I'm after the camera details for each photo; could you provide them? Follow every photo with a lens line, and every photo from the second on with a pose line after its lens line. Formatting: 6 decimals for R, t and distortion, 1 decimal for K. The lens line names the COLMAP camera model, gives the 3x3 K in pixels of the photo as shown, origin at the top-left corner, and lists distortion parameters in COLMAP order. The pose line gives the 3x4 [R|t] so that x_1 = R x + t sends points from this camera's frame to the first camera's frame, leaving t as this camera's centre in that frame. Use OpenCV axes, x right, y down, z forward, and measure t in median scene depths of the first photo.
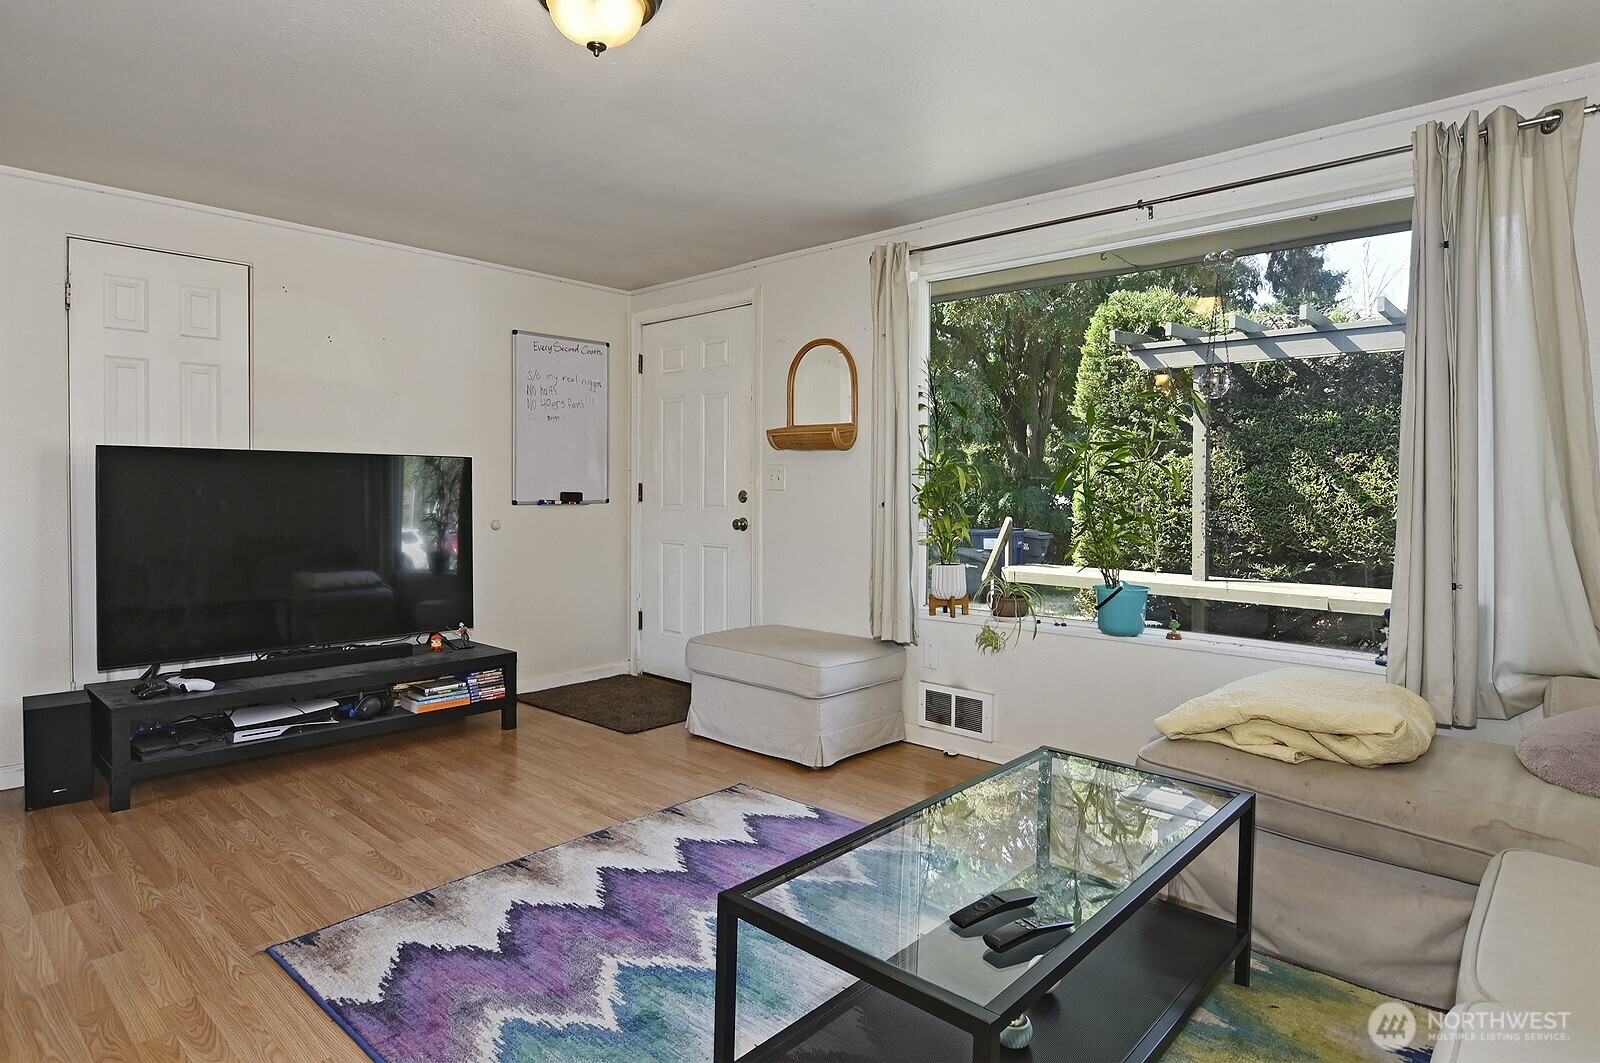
lens RADIAL K [[888.1, 0, 800.2], [0, 888.1, 545.5], [0, 0, 1]] dist [-0.015144, 0.004843]
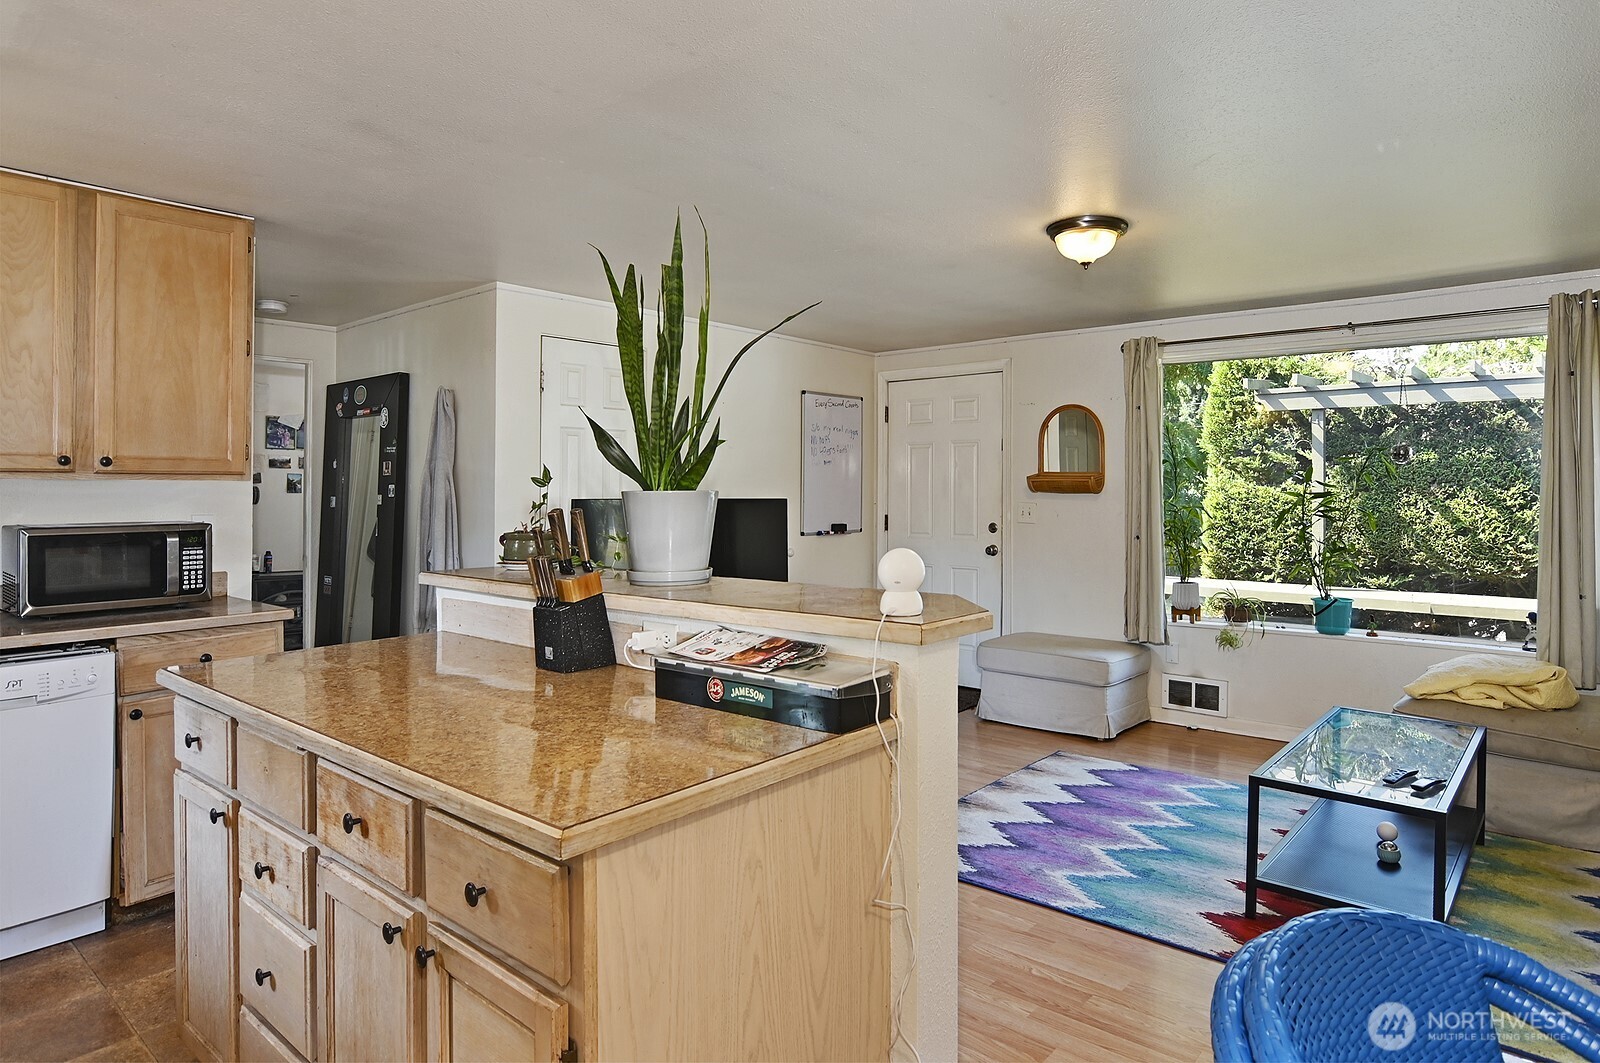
lens RADIAL K [[938.6, 0, 881.7], [0, 938.6, 538.9], [0, 0, 1]] dist [-0.010086, -0.000896]
pose [[0.996663, -0.008560, 0.081182, -0.312976], [0.009715, 0.999857, -0.013845, -0.022594], [-0.081051, 0.014587, 0.996603, -0.269636]]
